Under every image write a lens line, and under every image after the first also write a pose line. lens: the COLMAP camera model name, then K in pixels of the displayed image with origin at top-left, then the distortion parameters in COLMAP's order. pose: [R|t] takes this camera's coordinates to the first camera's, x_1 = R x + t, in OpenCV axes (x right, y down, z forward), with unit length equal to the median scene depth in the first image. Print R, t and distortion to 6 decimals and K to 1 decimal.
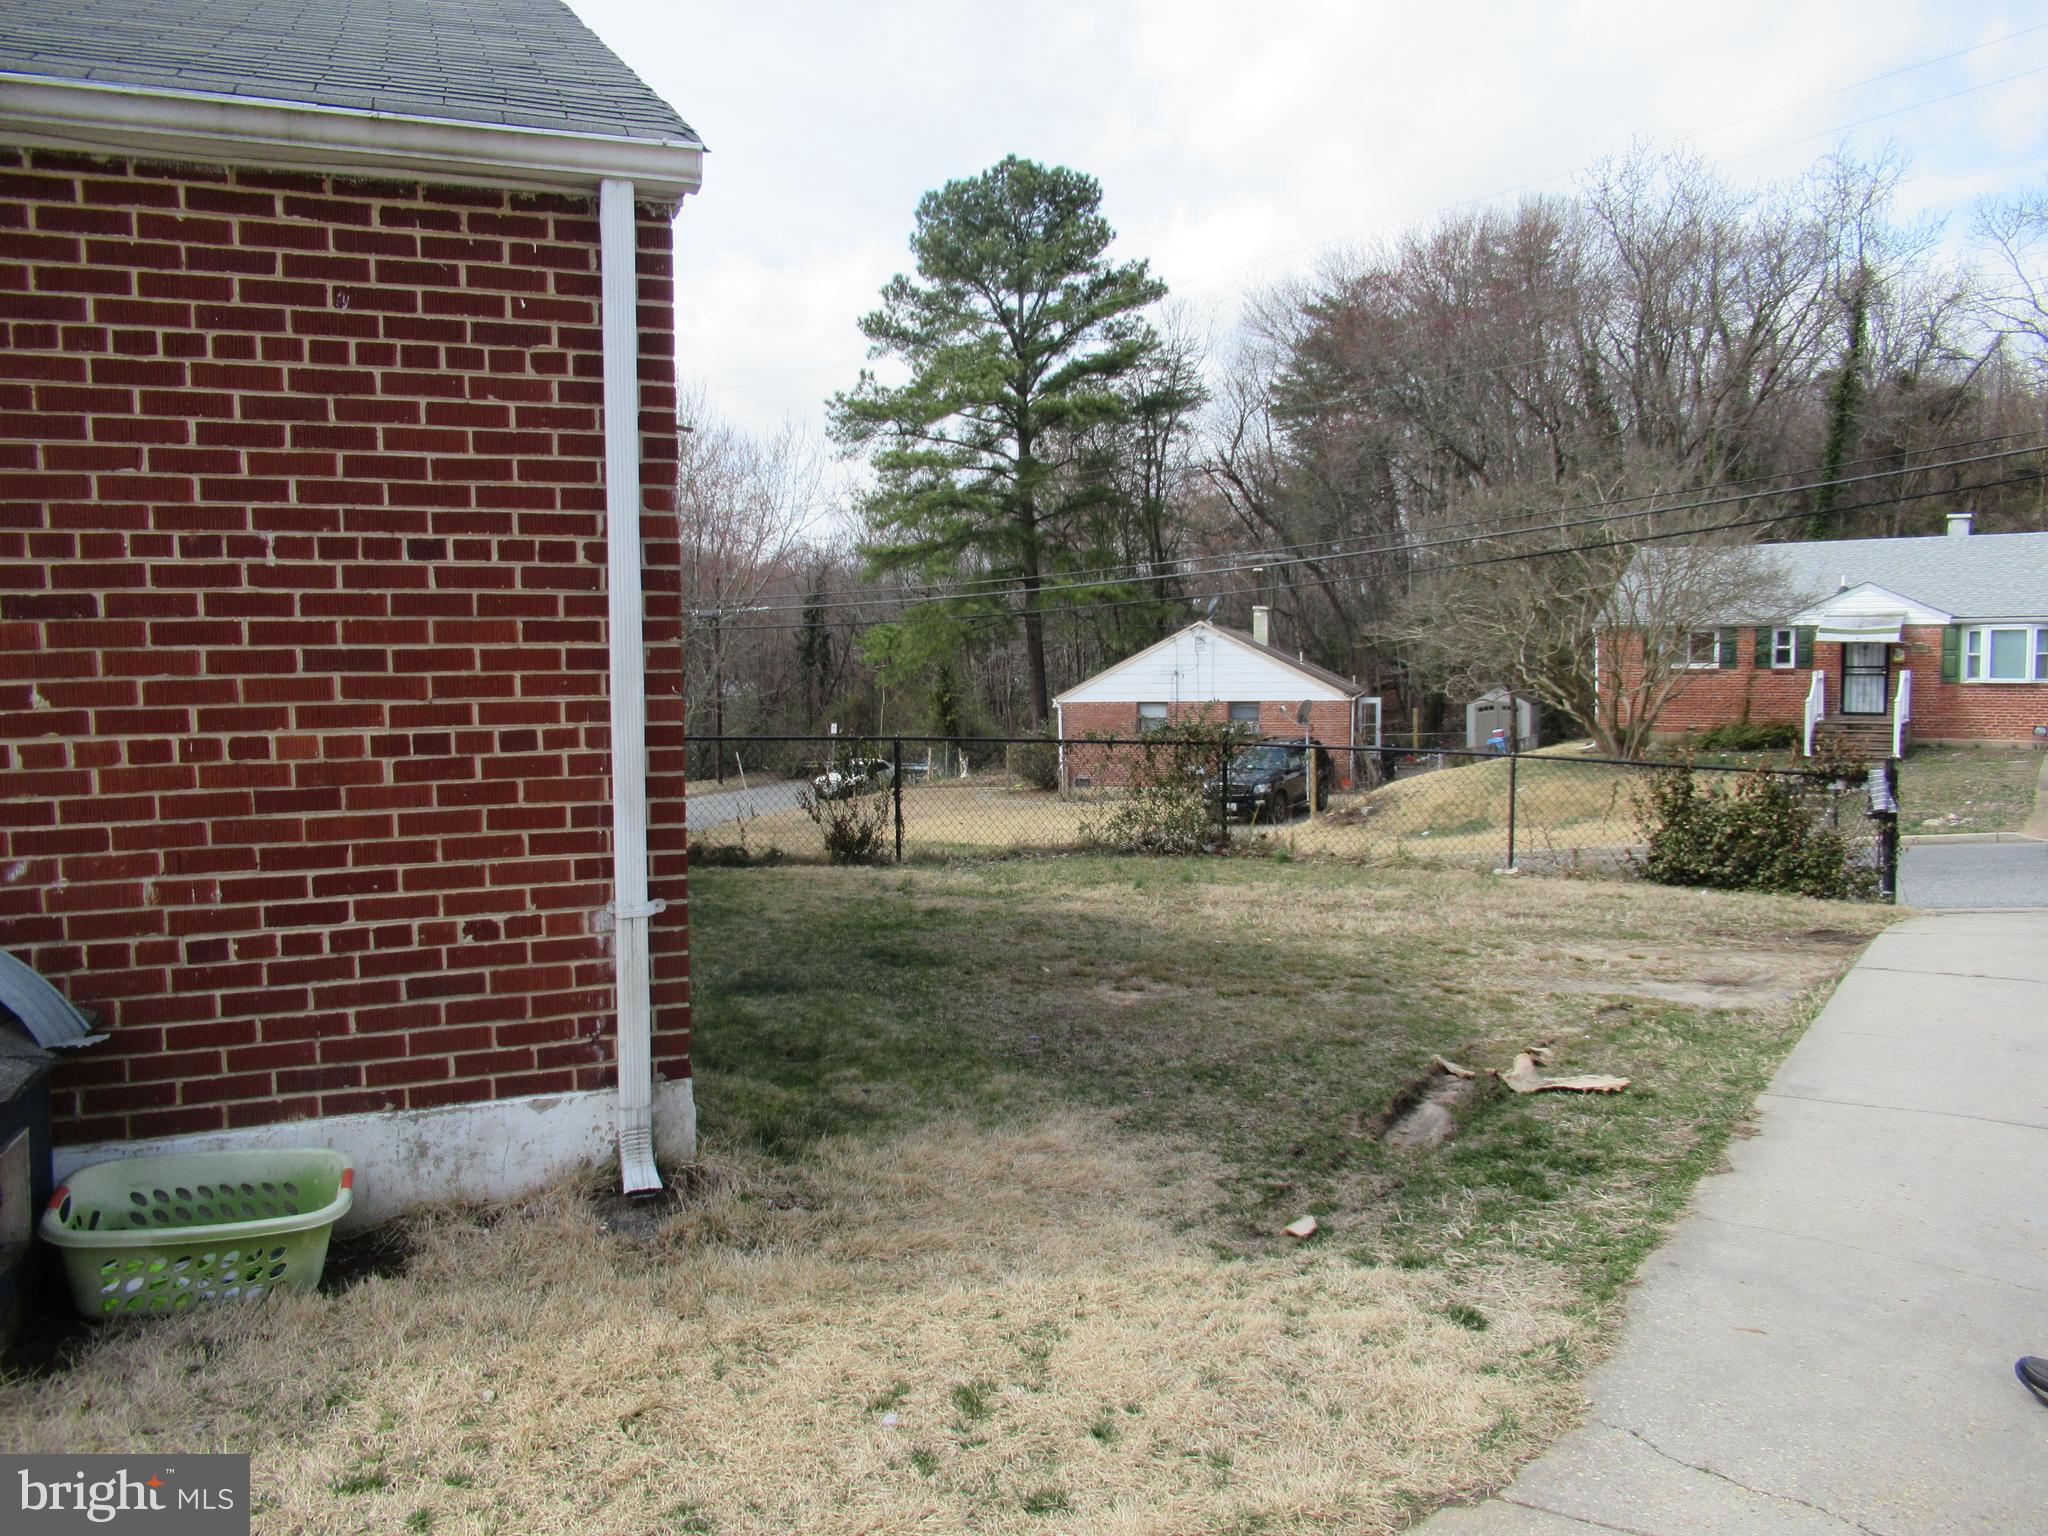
lens RADIAL K [[1516.6, 0, 1024.0], [0, 1516.6, 768.0], [0, 0, 1]] dist [-0.010902, 0.000930]
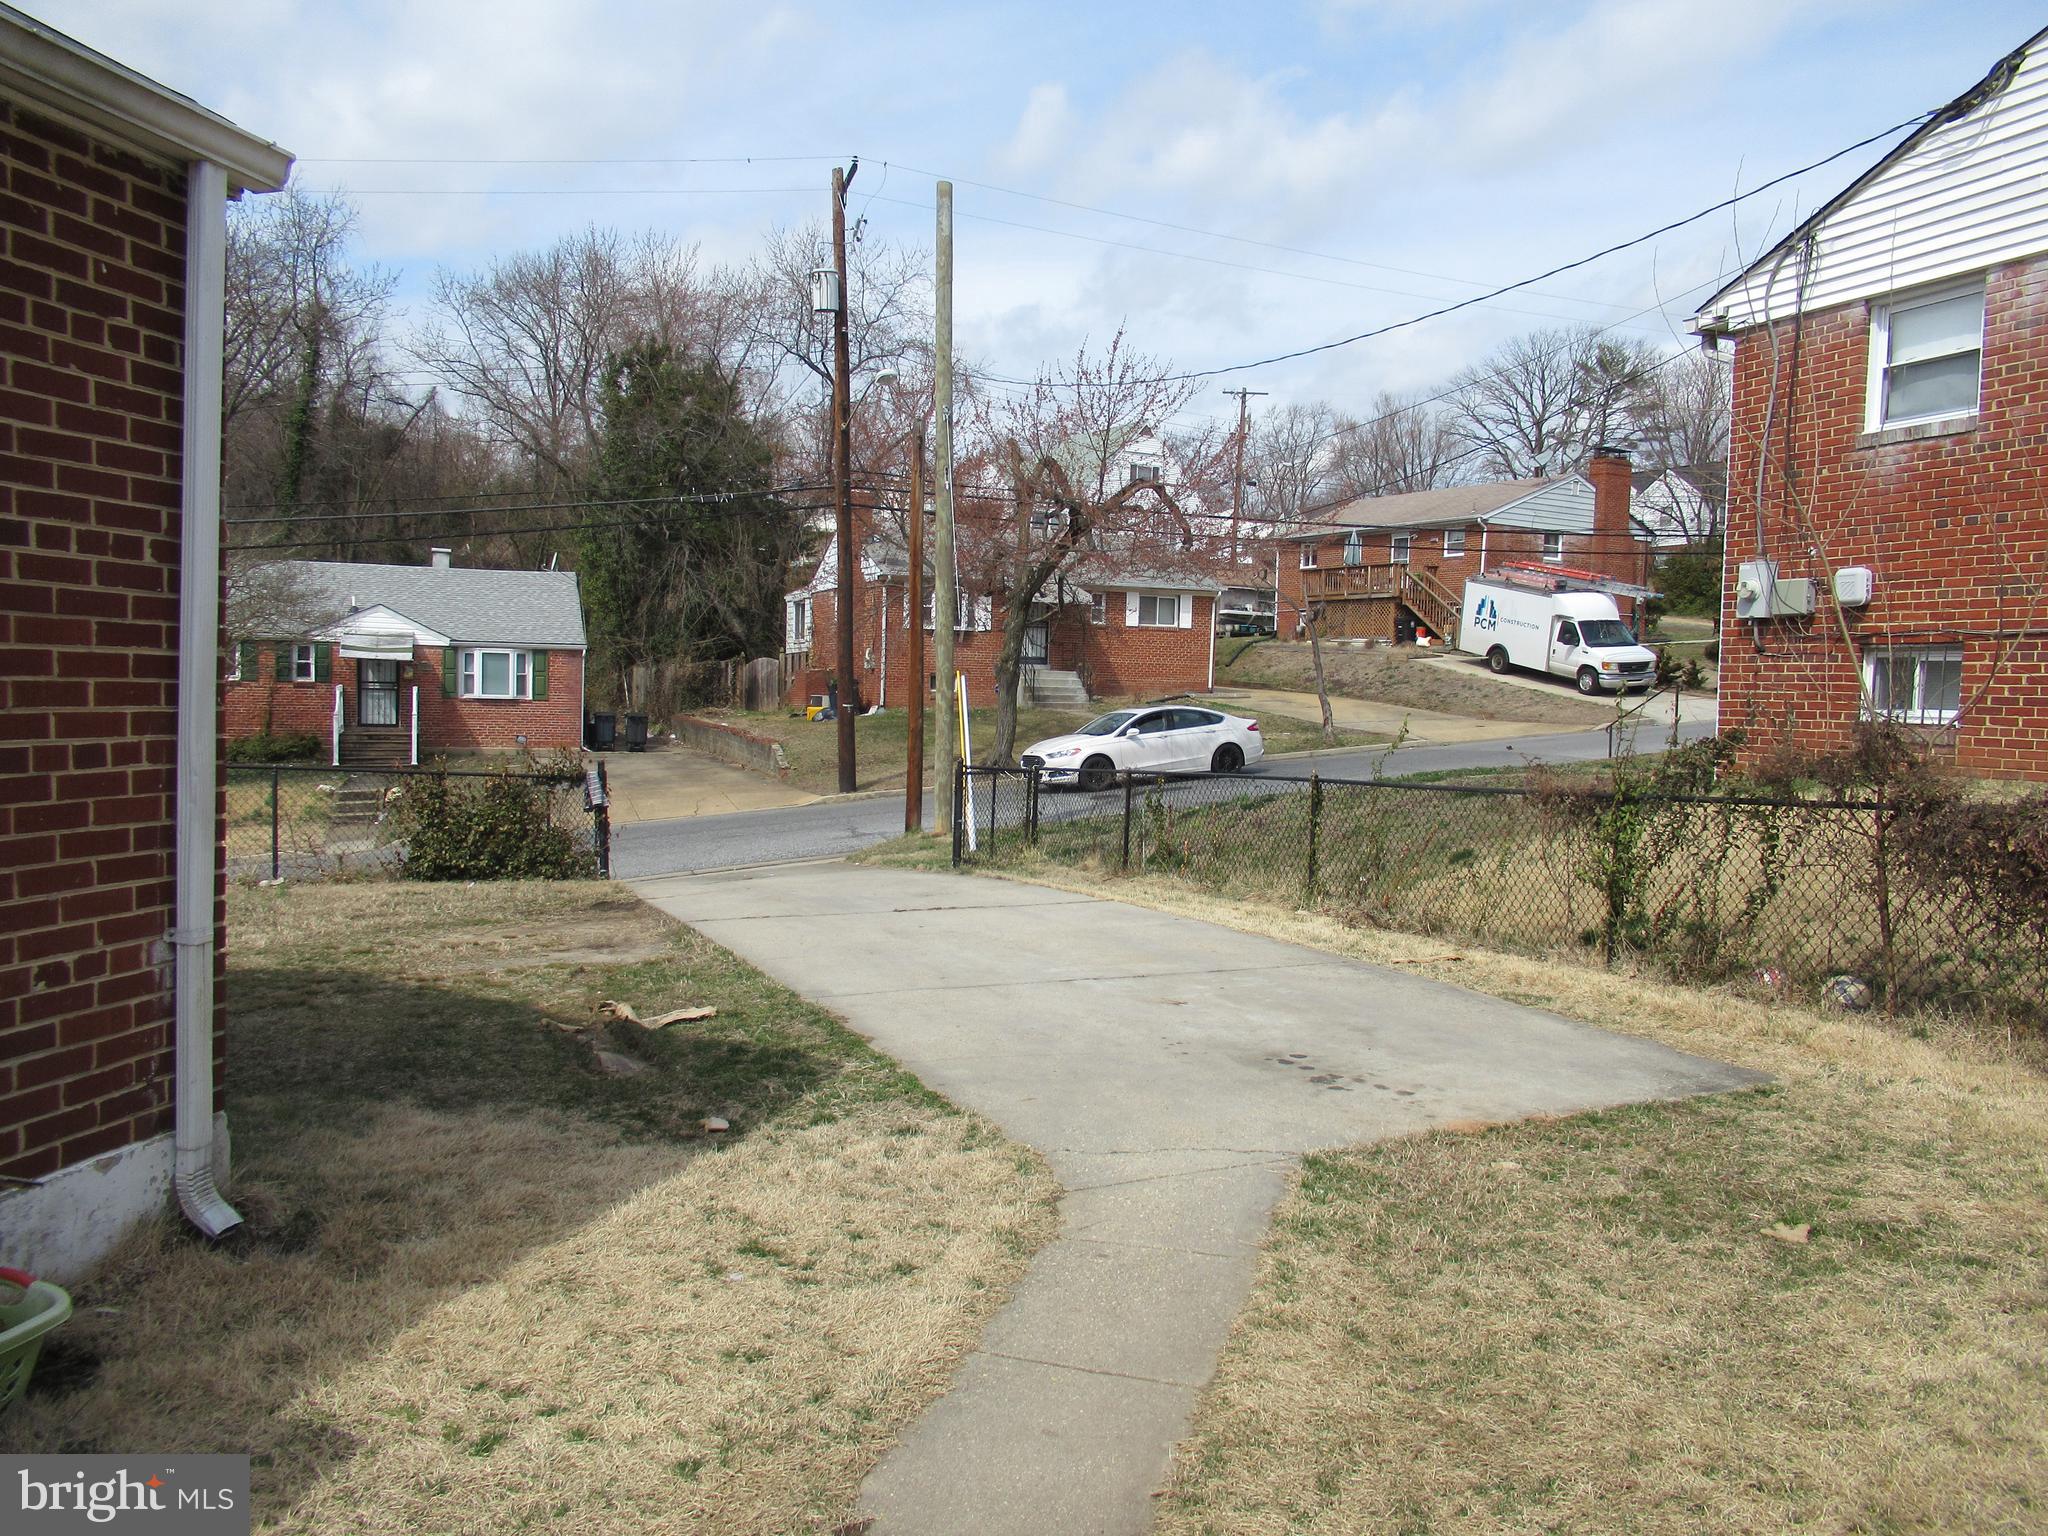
lens RADIAL K [[1516.6, 0, 1024.0], [0, 1516.6, 768.0], [0, 0, 1]] dist [-0.010902, 0.000930]
pose [[0.566794, -0.021788, 0.823571, -0.735953], [0.028115, 0.999580, 0.007095, -0.001845], [-0.823380, 0.019133, 0.567168, 0.047108]]
